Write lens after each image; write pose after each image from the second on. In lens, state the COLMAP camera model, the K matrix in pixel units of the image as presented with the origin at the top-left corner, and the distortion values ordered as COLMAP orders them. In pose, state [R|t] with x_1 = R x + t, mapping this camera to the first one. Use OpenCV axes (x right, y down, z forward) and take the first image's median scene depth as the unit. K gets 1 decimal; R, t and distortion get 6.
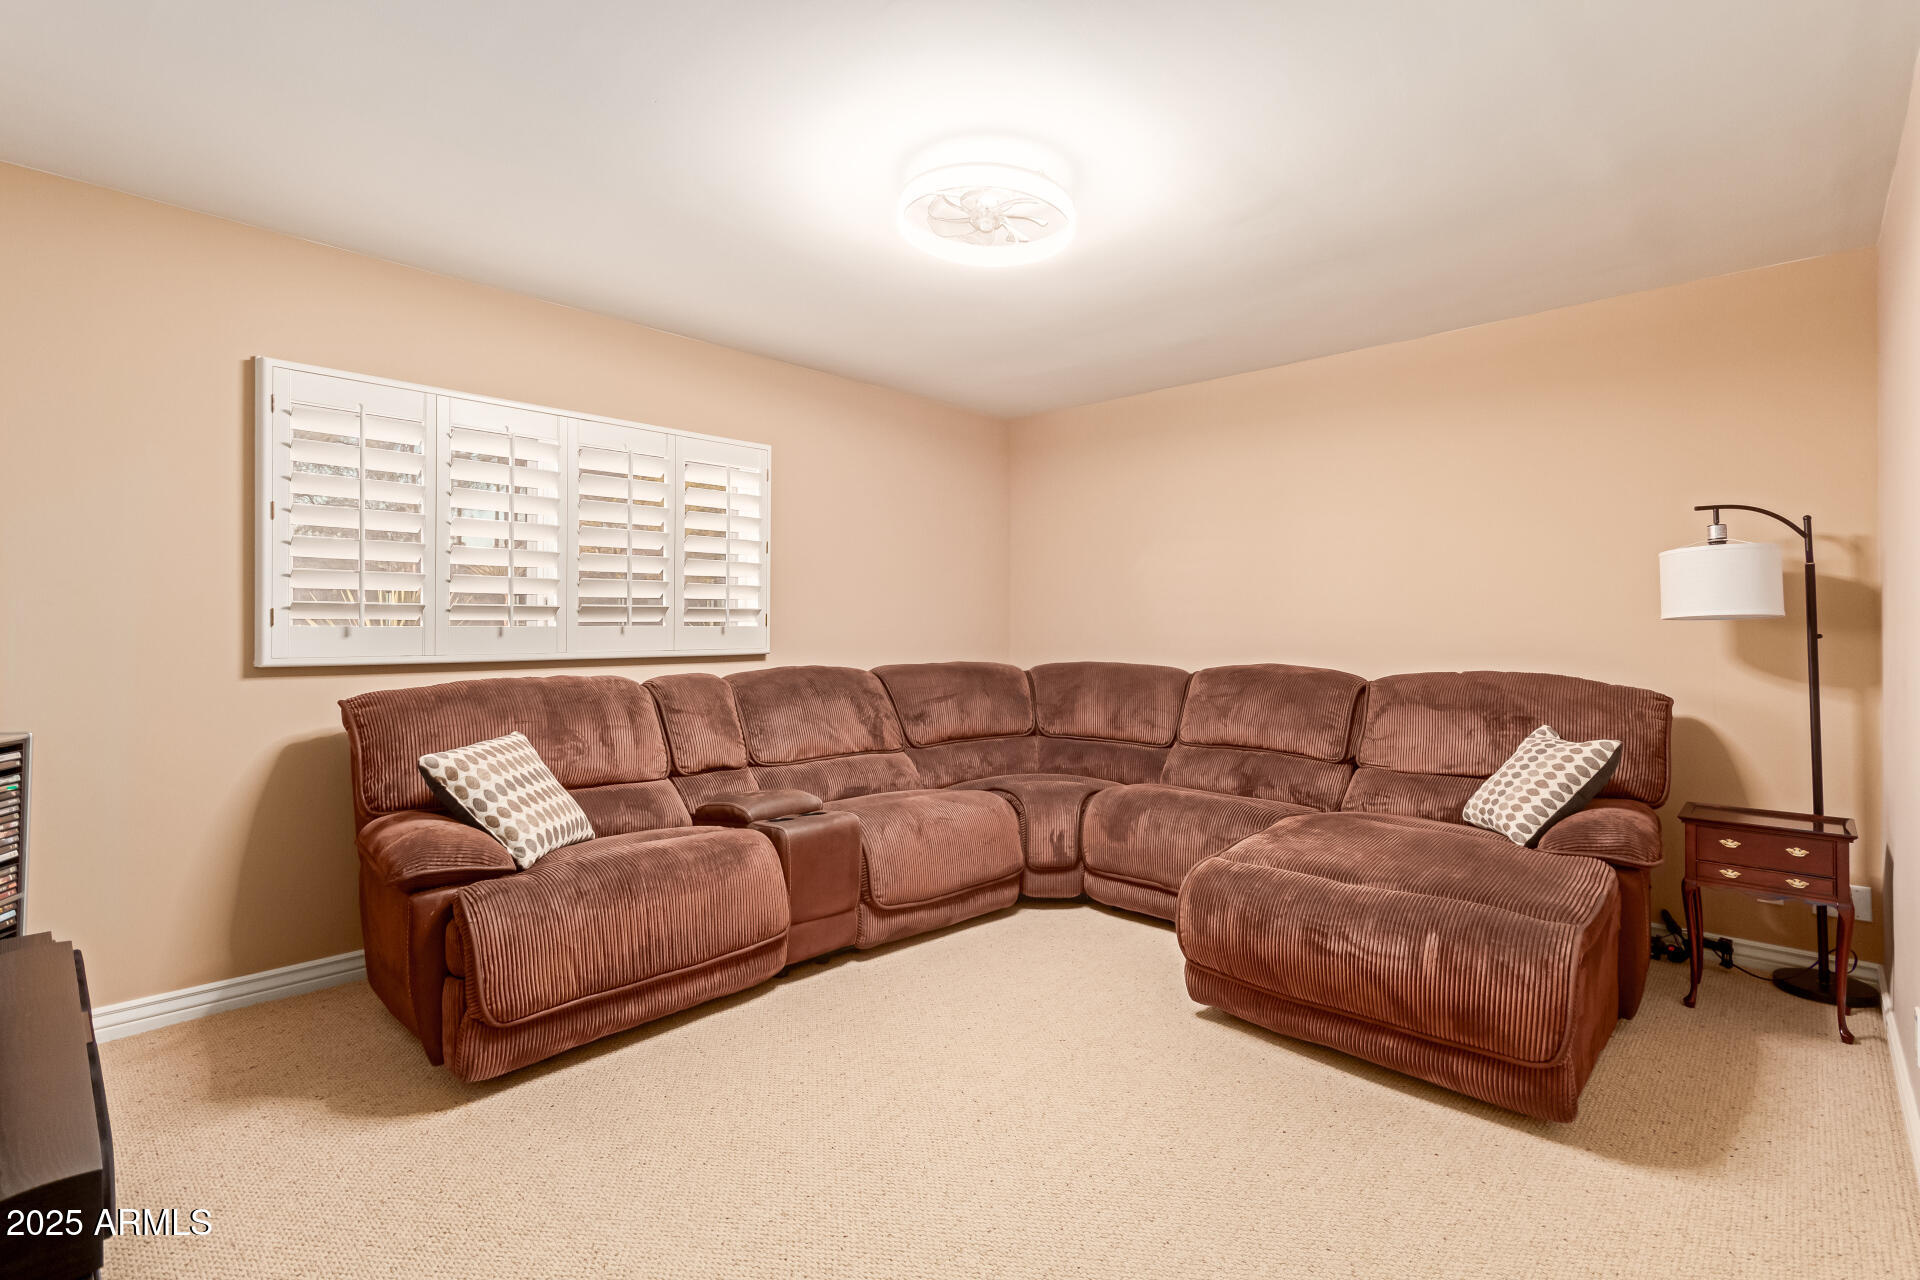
lens RADIAL K [[889.4, 0, 971.8], [0, 889.4, 624.3], [0, 0, 1]] dist [0.001537, 0.000310]
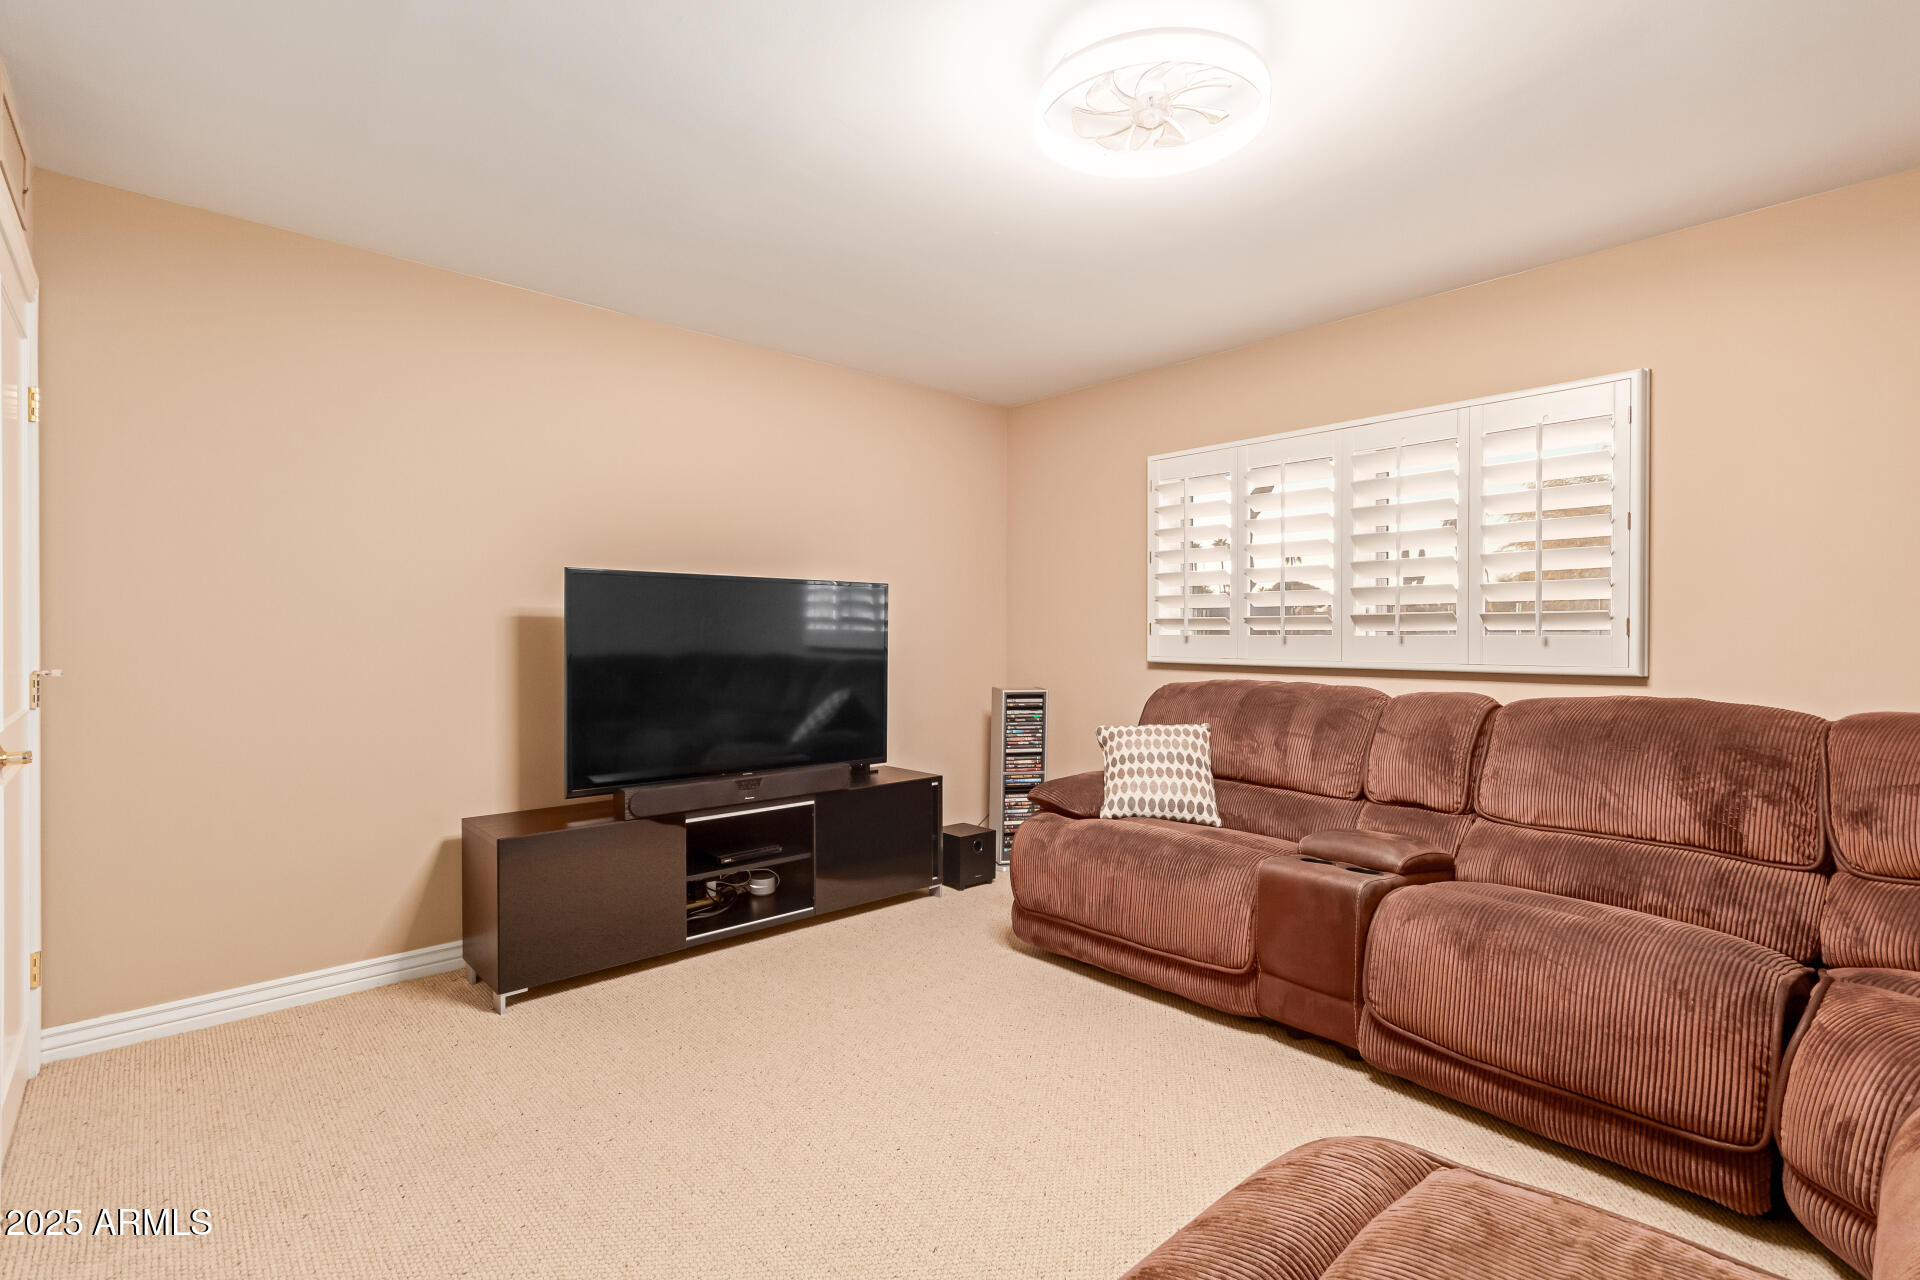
lens RADIAL K [[889.4, 0, 971.2], [0, 889.4, 642.6], [0, 0, 1]] dist [0.001537, 0.000310]
pose [[-0.078419, 0.009094, -0.996879, 0.623881], [0.001398, 0.999958, 0.009013, 0.000707], [0.996920, -0.000687, -0.078428, 0.691880]]
